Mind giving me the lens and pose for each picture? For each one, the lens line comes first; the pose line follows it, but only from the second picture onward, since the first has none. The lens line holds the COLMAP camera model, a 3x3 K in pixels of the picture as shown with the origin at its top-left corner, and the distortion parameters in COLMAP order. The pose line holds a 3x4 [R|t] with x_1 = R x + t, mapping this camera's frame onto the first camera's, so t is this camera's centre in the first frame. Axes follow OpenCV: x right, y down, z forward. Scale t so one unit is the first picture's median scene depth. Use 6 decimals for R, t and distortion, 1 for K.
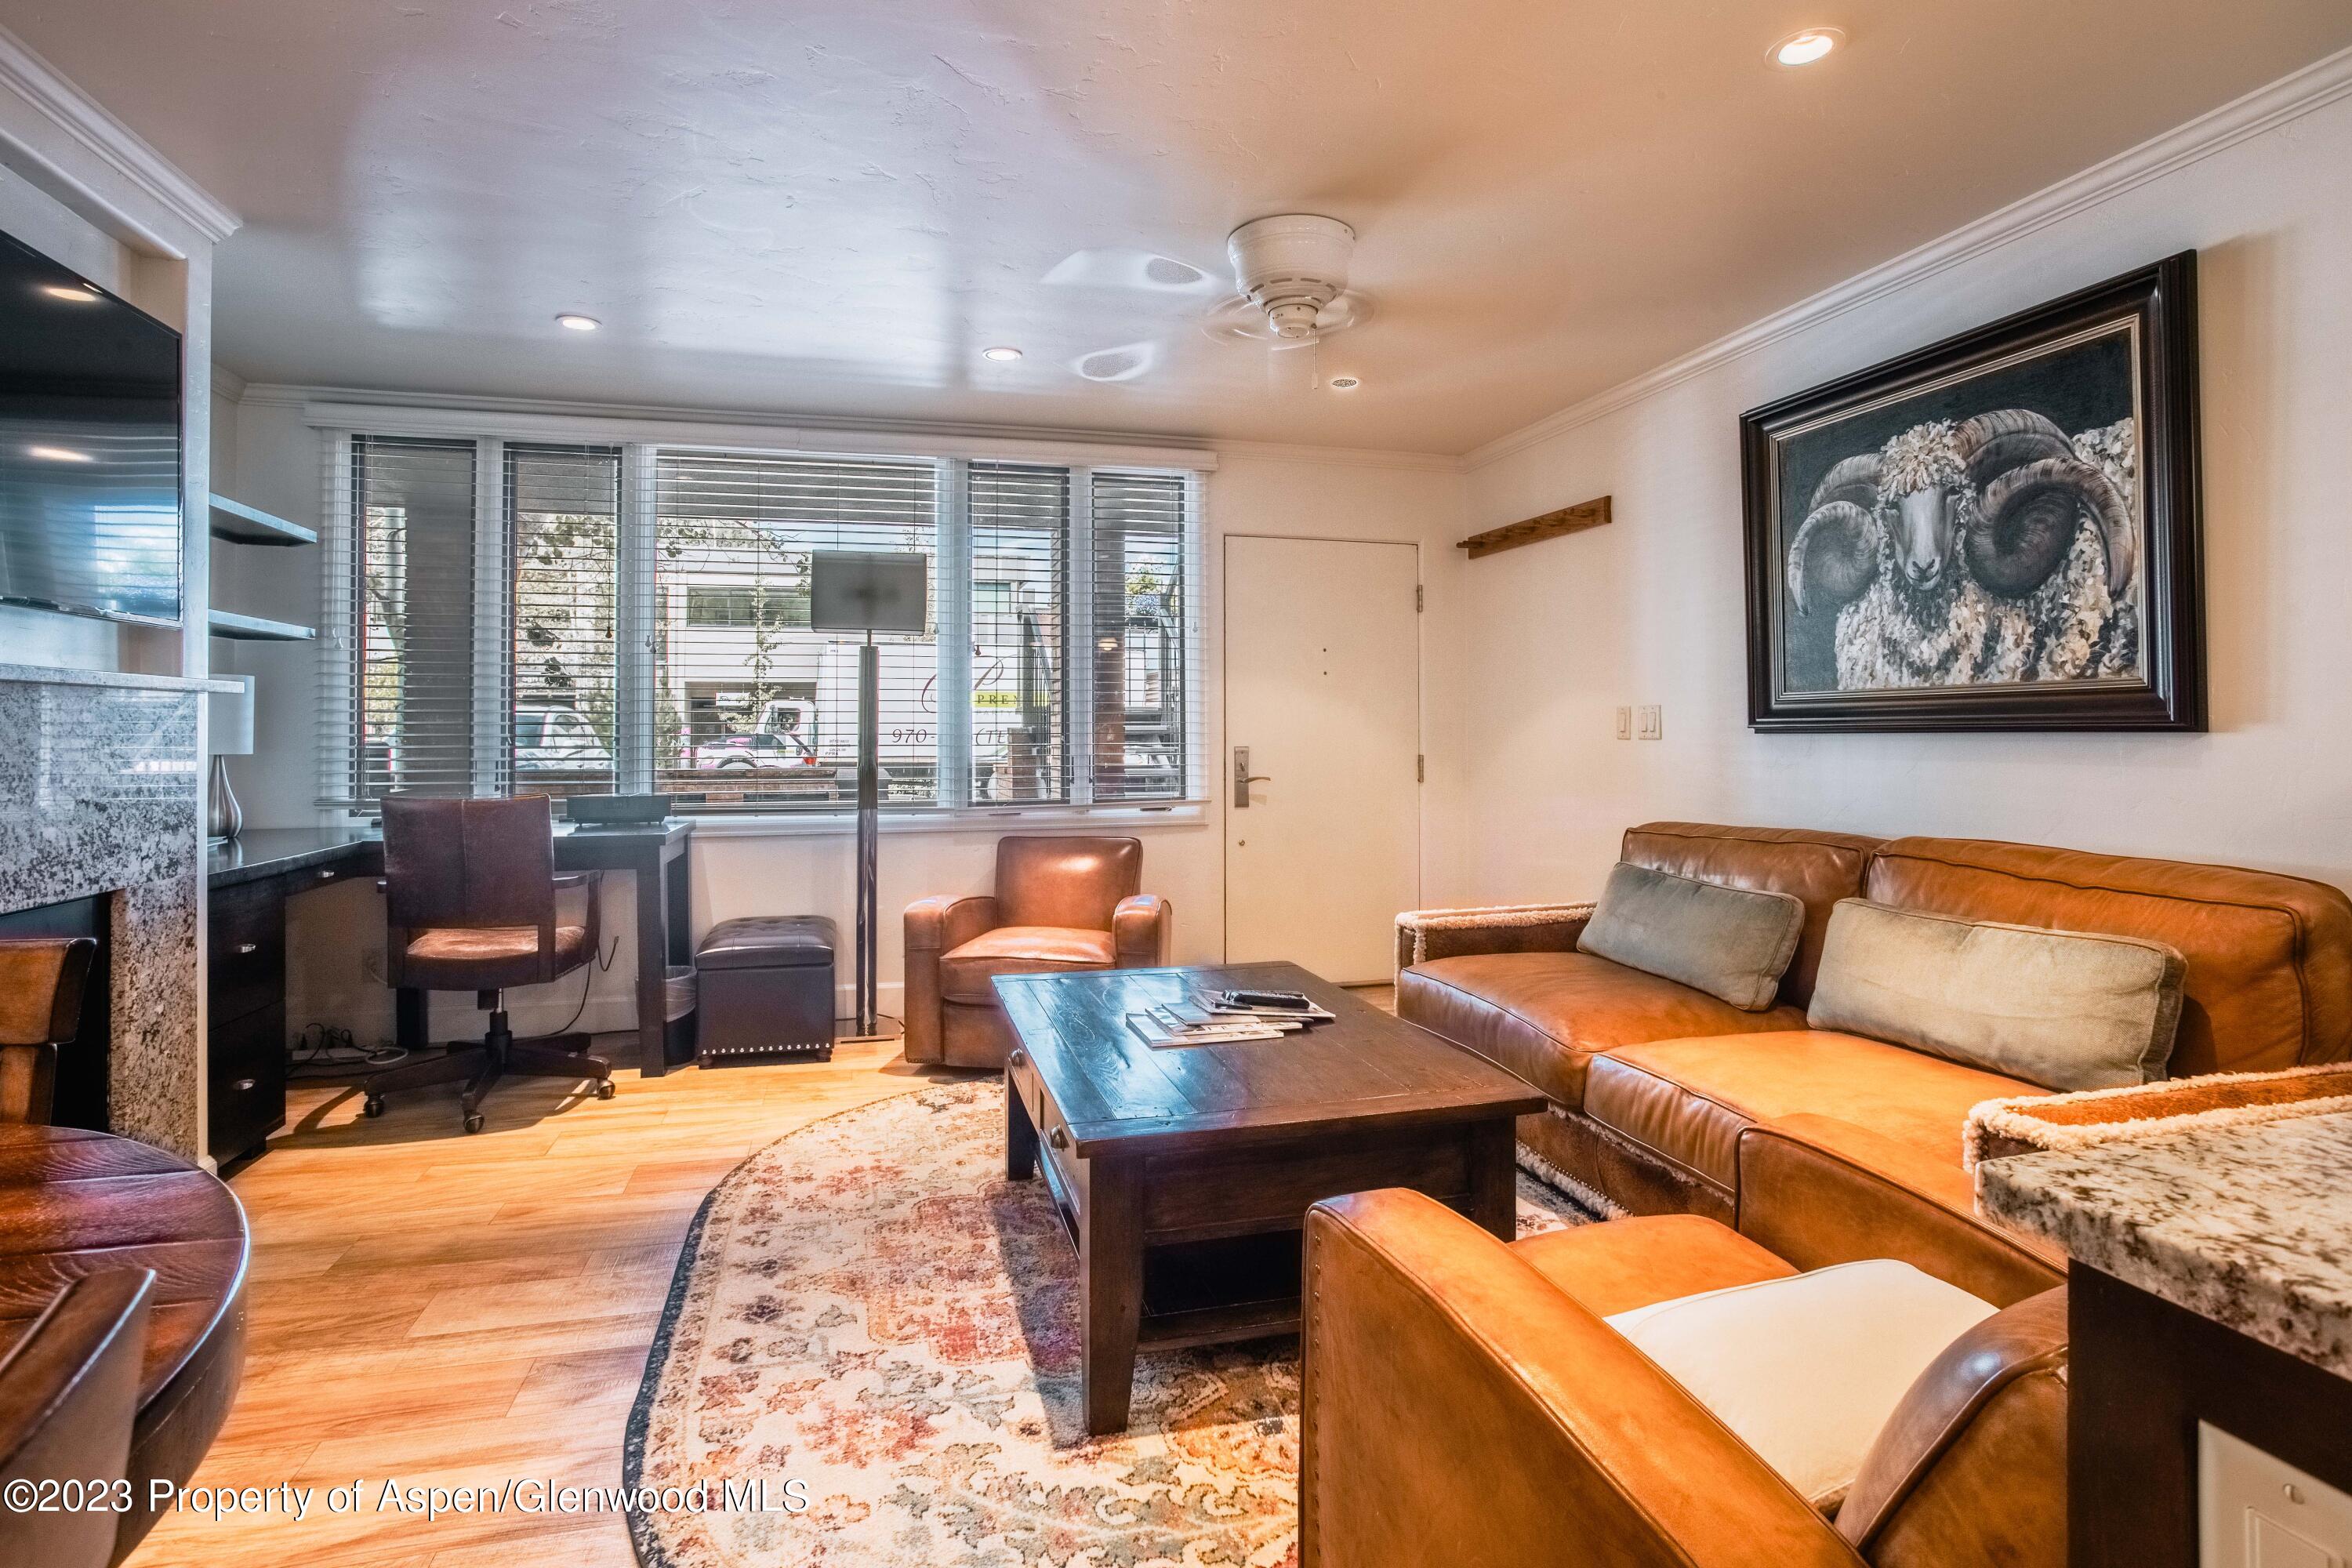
lens RADIAL K [[1152.8, 0, 1165.2], [0, 1152.8, 724.3], [0, 0, 1]] dist [-0.040196, 0.005394]
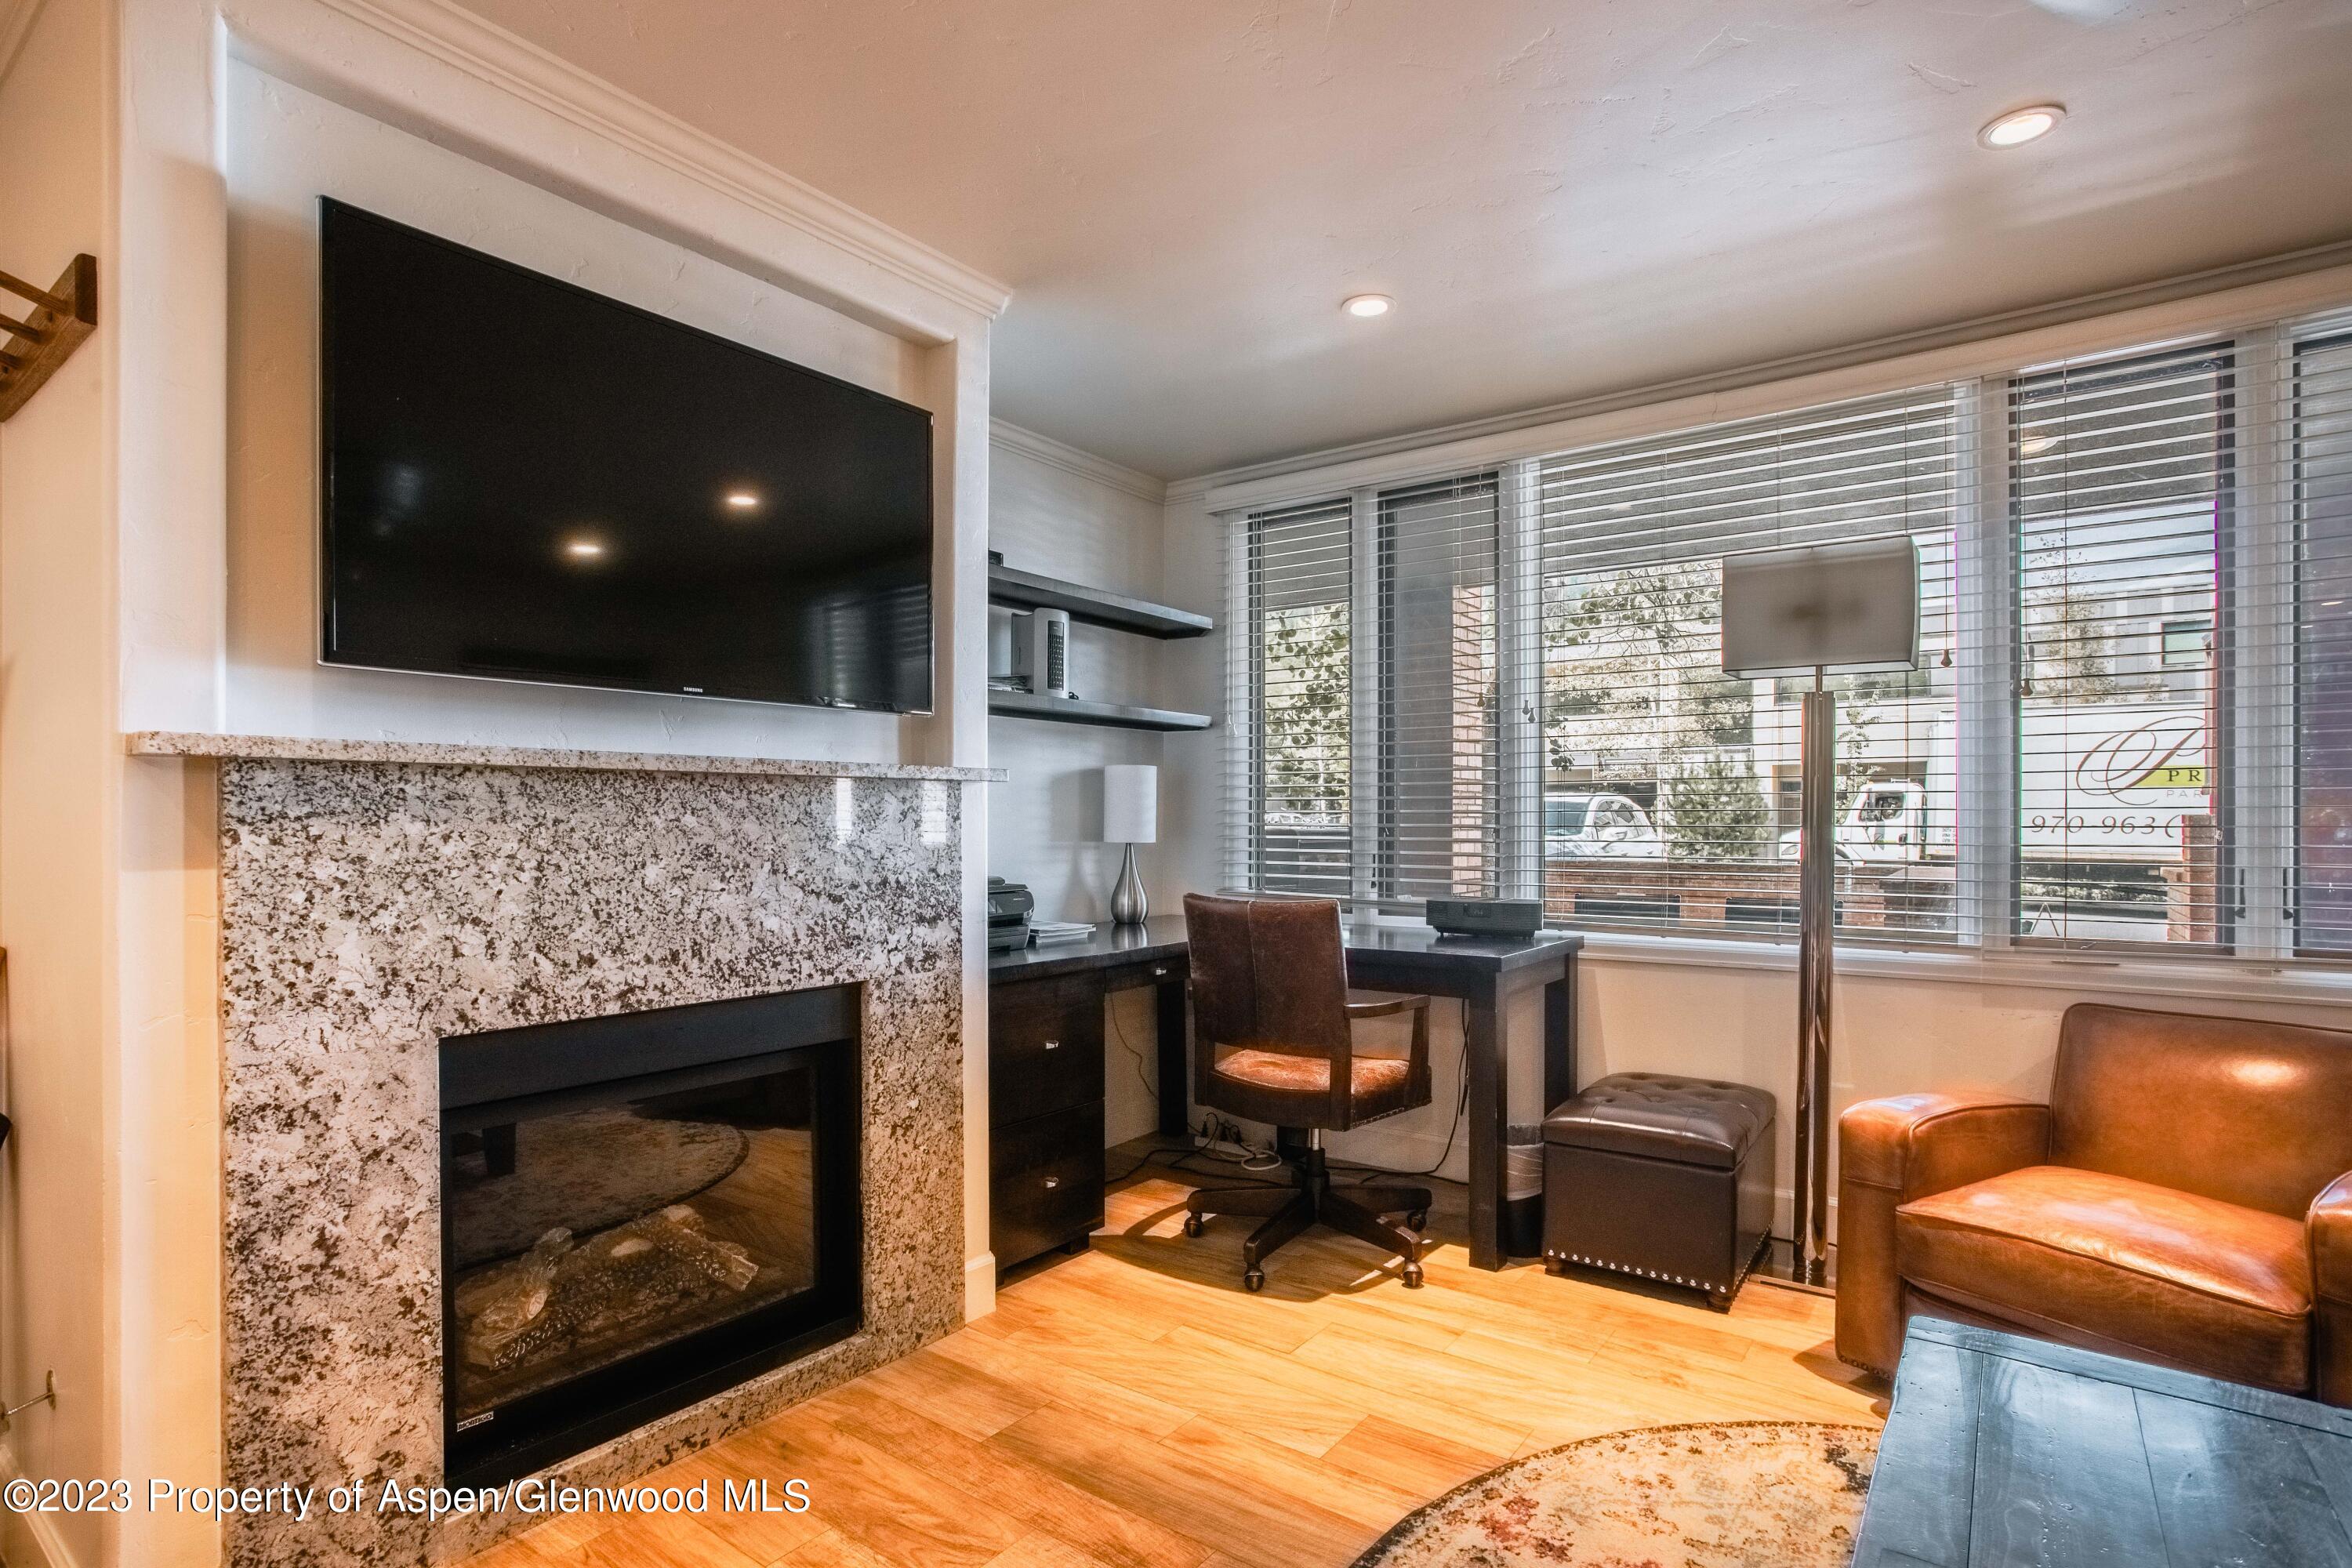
lens RADIAL K [[1145.9, 0, 1172.6], [0, 1145.9, 833.6], [0, 0, 1]] dist [-0.044592, 0.012689]
pose [[0.623326, 0.010517, -0.781892, 0.023992], [0.004732, 0.999840, 0.017222, -0.000047], [0.781948, -0.014435, 0.623177, 0.446112]]
